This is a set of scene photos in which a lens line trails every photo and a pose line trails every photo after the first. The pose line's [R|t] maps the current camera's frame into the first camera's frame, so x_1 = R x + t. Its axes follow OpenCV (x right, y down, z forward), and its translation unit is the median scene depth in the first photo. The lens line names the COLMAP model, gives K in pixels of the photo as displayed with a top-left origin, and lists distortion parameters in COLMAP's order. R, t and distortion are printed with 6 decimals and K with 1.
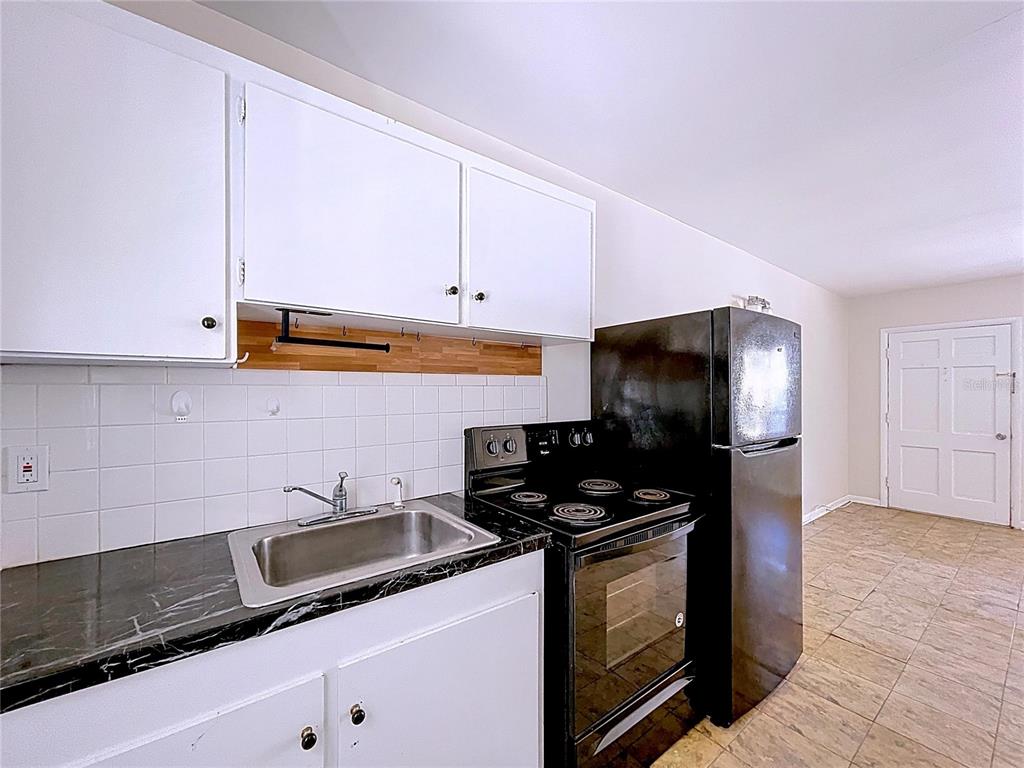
lens RADIAL K [[421.7, 0, 506.7], [0, 421.7, 386.3], [0, 0, 1]] dist [0.002235, -0.000662]
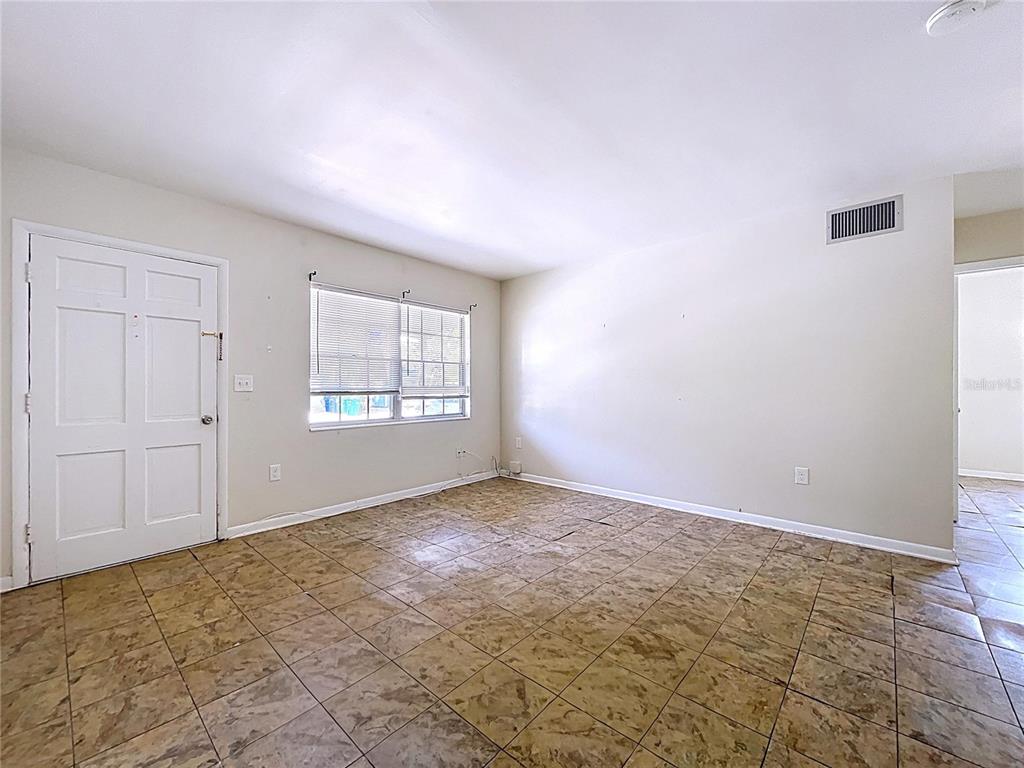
lens RADIAL K [[421.7, 0, 506.7], [0, 421.7, 386.3], [0, 0, 1]] dist [0.002235, -0.000662]
pose [[-0.178049, -0.000478, 0.984021, 0.374912], [-0.015646, 0.999875, -0.002345, 0.056140], [-0.983897, -0.015813, -0.178034, 0.633738]]
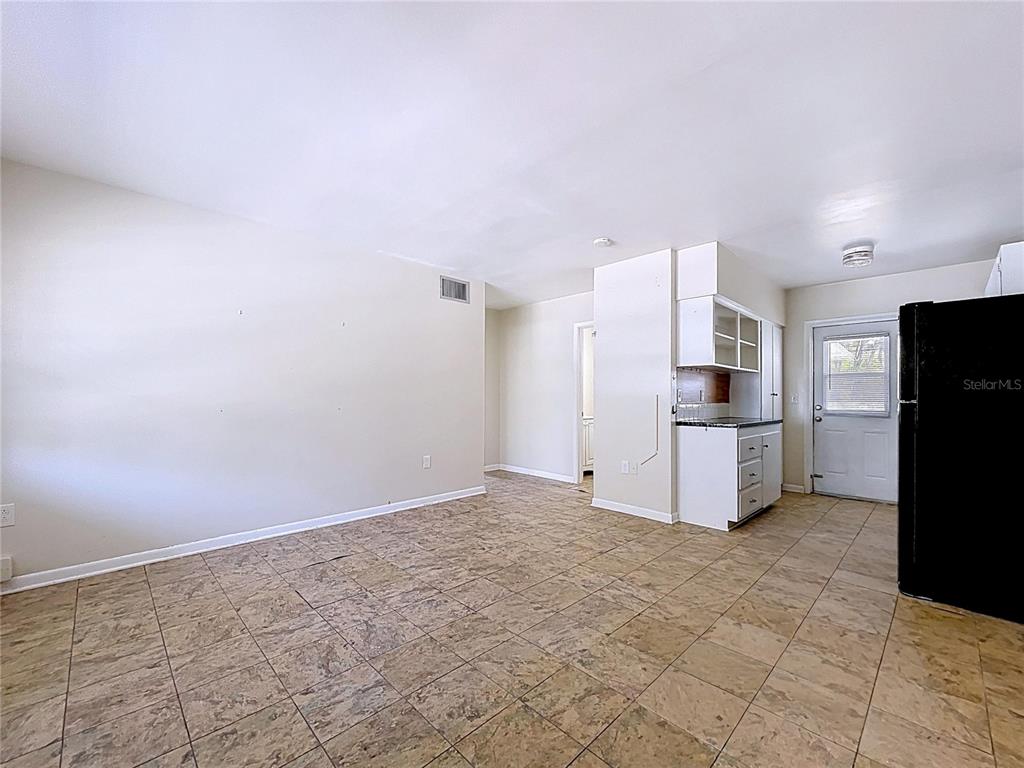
lens RADIAL K [[425.2, 0, 506.8], [0, 425.2, 394.8], [0, 0, 1]] dist [0.001151, -0.000309]
pose [[-0.993111, -0.005745, -0.117040, 0.973812], [-0.003687, 0.999835, -0.017792, 0.060096], [0.117123, -0.017238, -0.992968, 1.045554]]
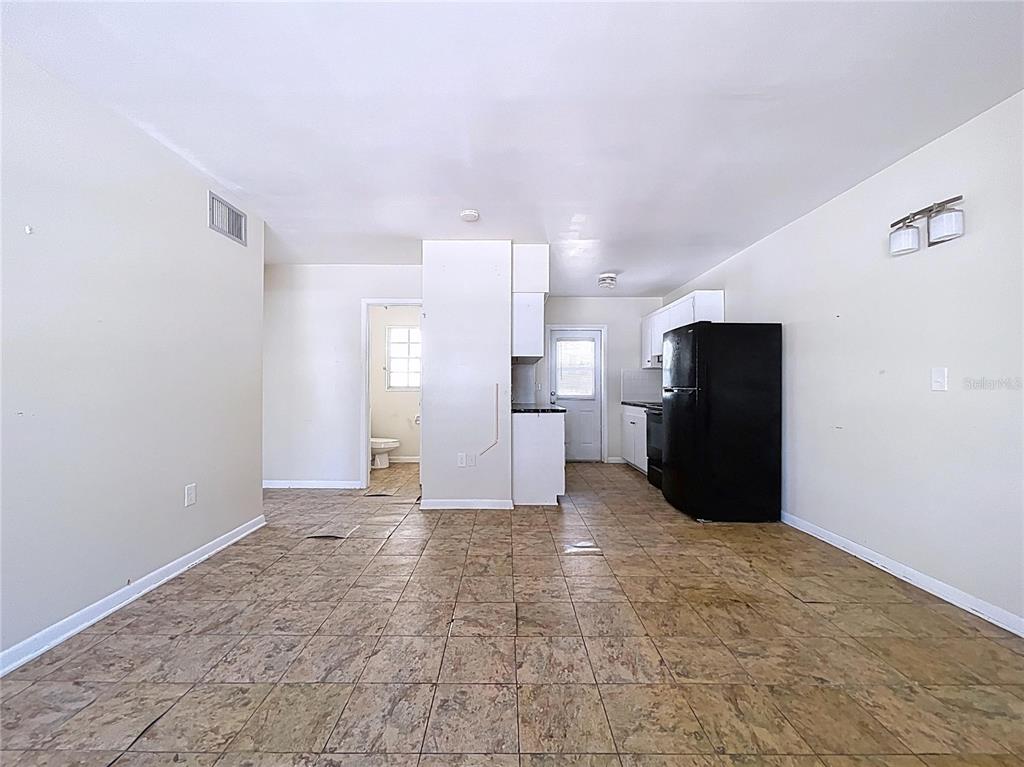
lens RADIAL K [[421.7, 0, 506.7], [0, 421.7, 385.8], [0, 0, 1]] dist [0.002235, -0.000662]
pose [[-0.608481, -0.002813, -0.793564, 1.265361], [0.009228, 0.999901, -0.010620, 0.057172], [0.793515, -0.013785, -0.608395, 0.725979]]
